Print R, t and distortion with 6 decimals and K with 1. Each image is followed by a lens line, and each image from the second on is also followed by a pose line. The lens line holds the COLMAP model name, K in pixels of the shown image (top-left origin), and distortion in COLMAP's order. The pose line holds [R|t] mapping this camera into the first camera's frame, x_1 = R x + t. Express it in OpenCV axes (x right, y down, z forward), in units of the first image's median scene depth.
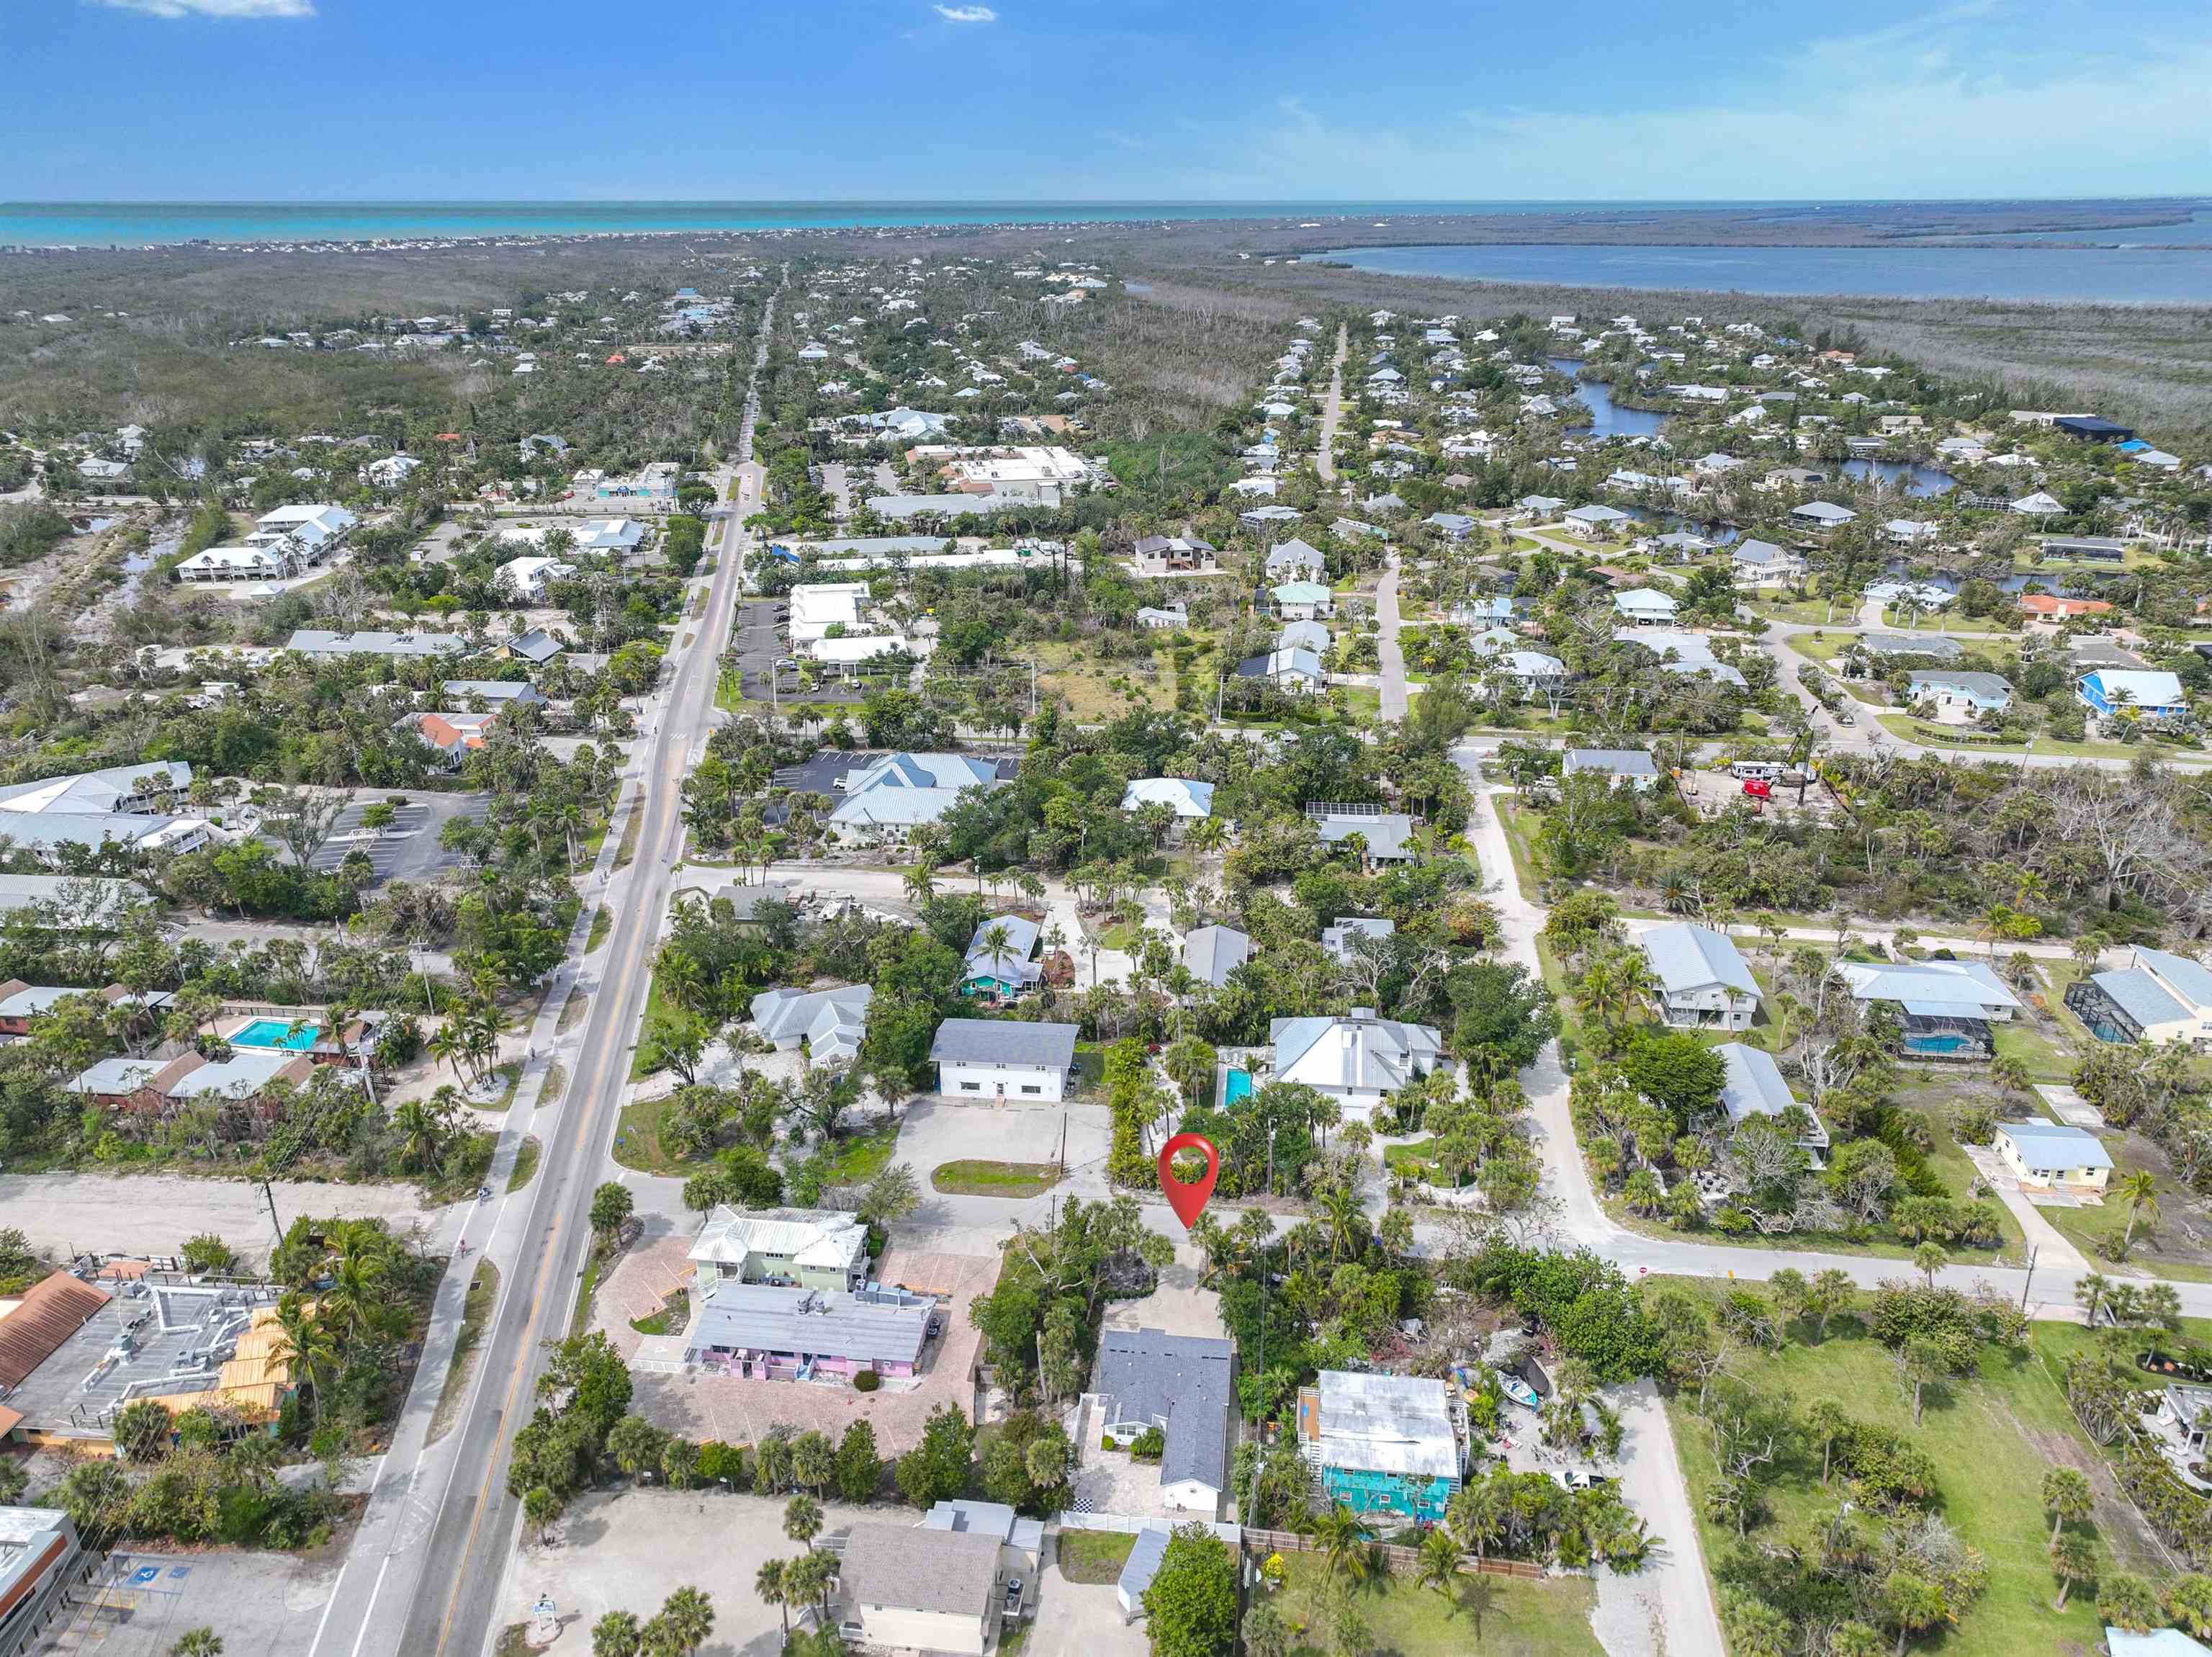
lens RADIAL K [[1562.6, 0, 1106.0], [0, 1562.6, 828.5], [0, 0, 1]] dist [0.024288, -0.000303]
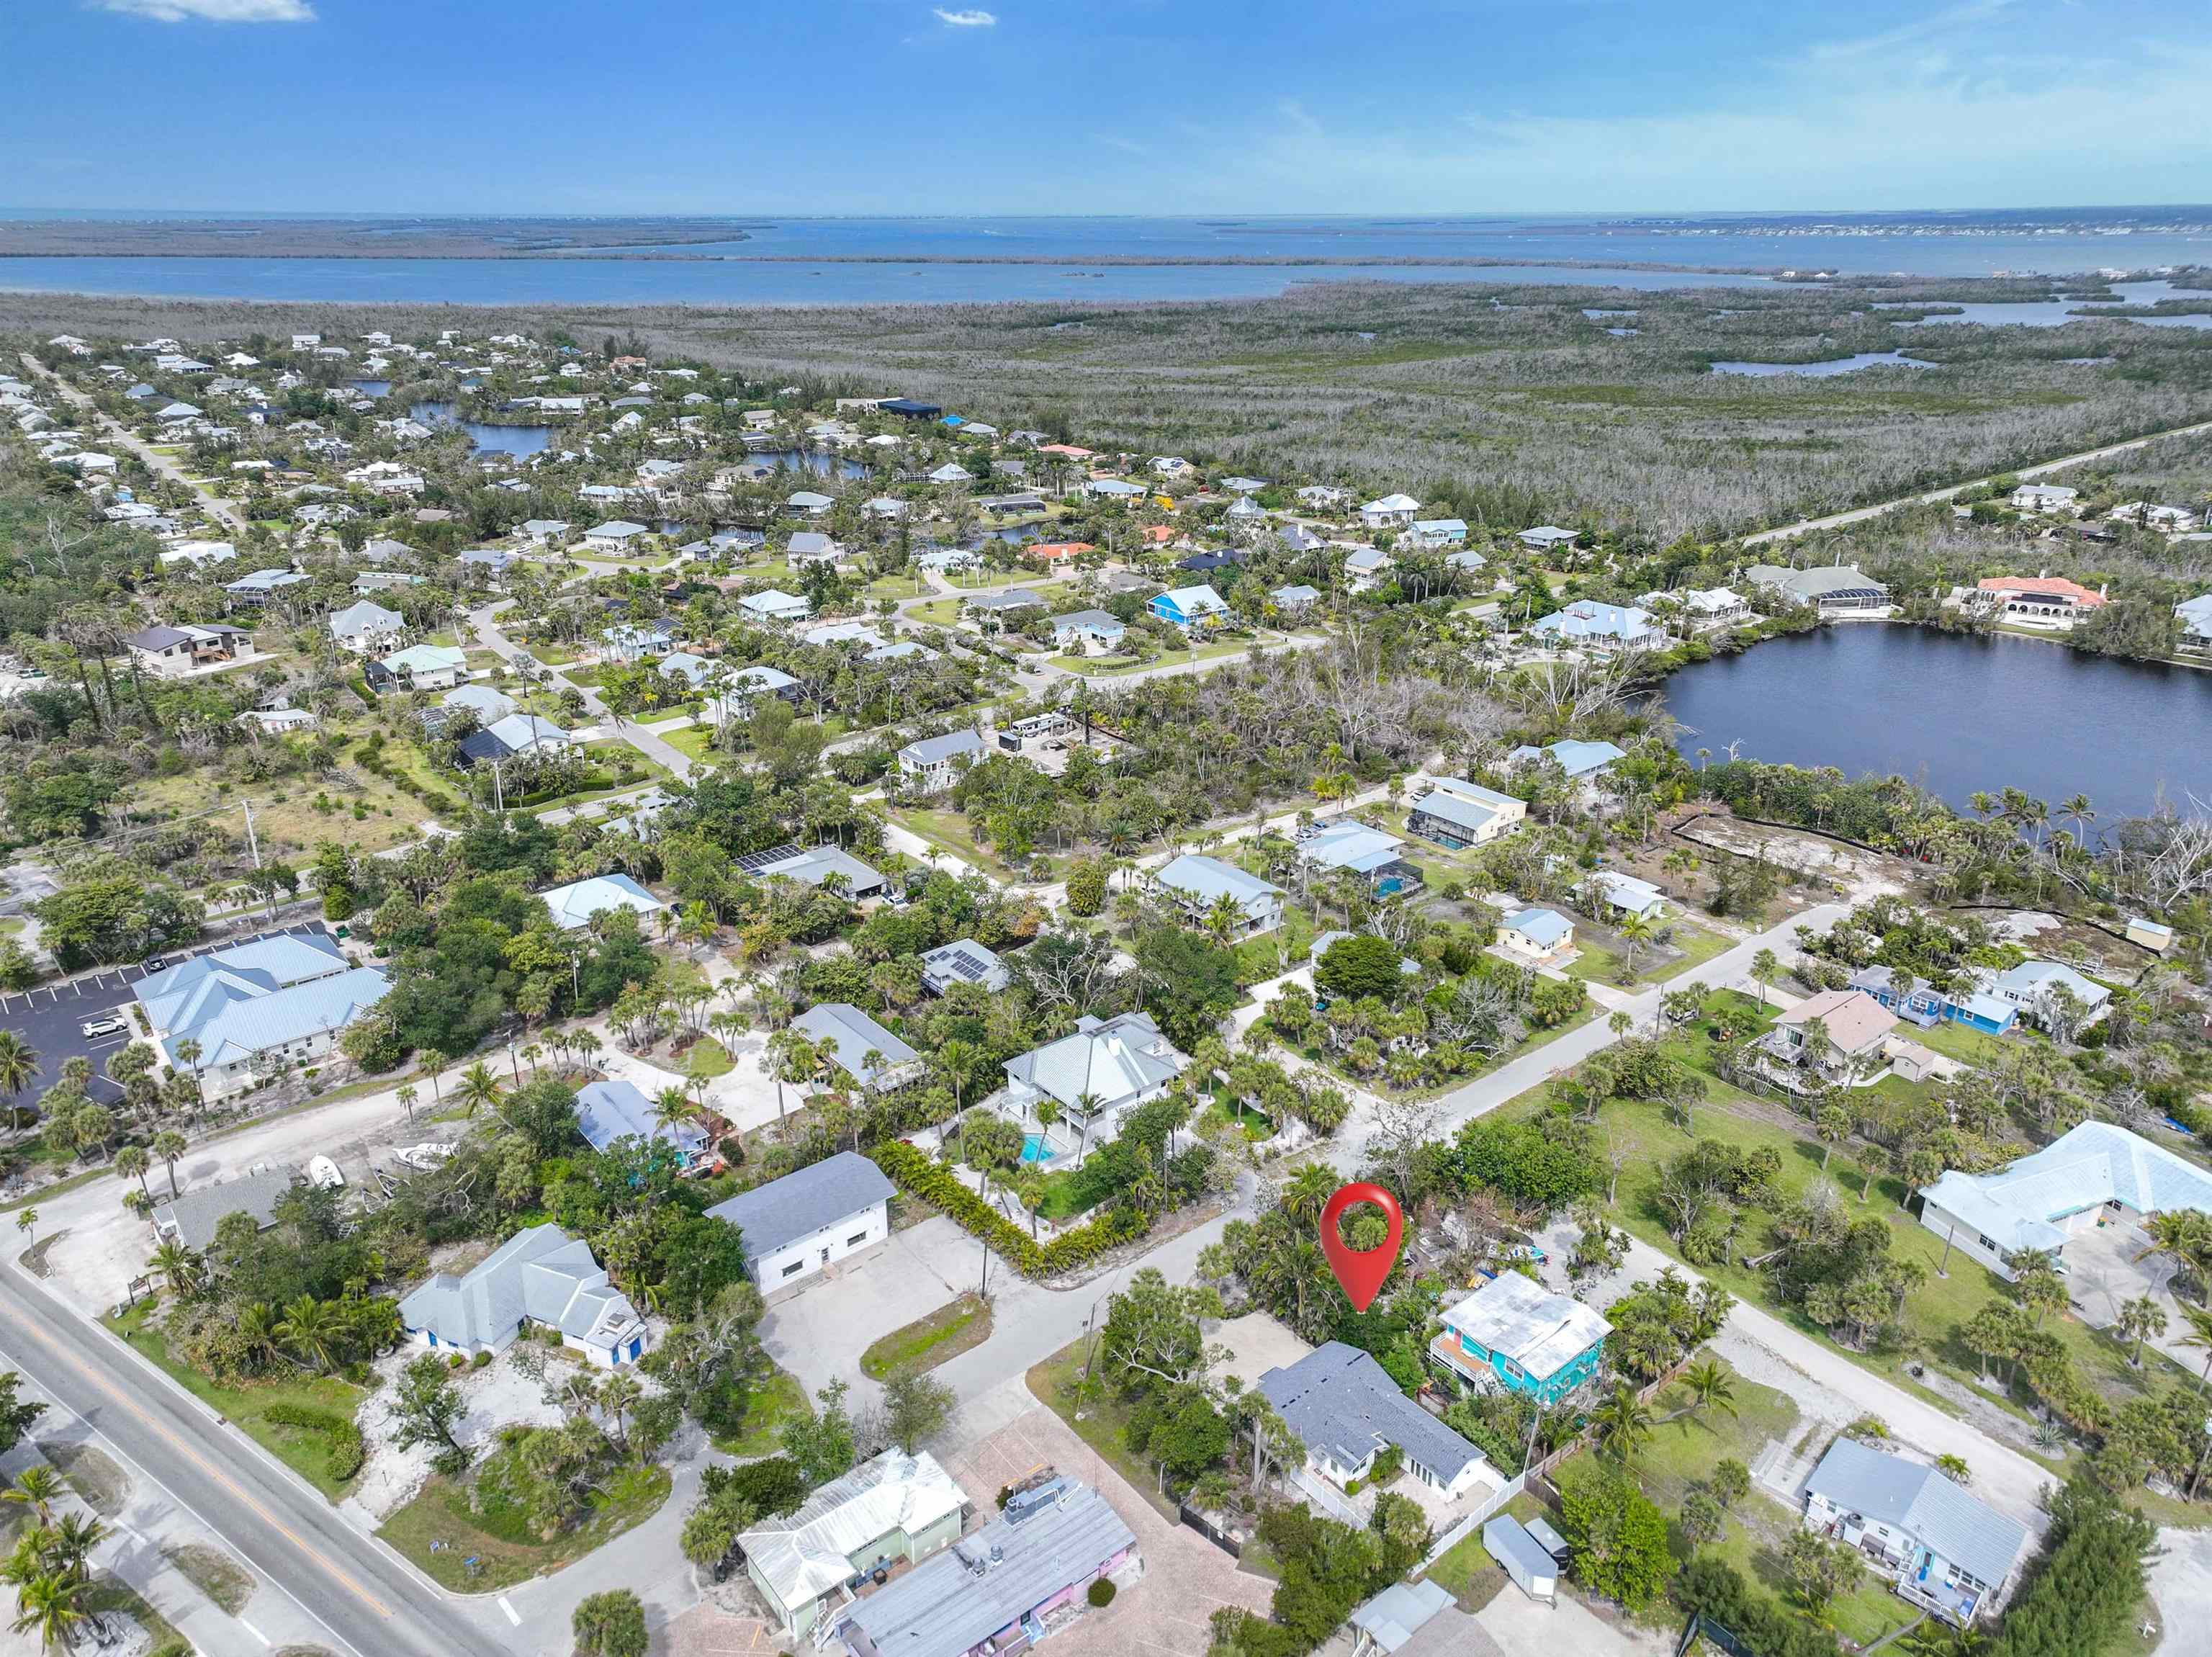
lens RADIAL K [[1562.6, 0, 1106.0], [0, 1562.6, 828.5], [0, 0, 1]] dist [0.024288, -0.000303]
pose [[0.688496, -0.263705, 0.675598, -0.429685], [0.268844, 0.957984, 0.099951, -0.087736], [-0.673569, 0.112815, 0.730464, 0.235972]]
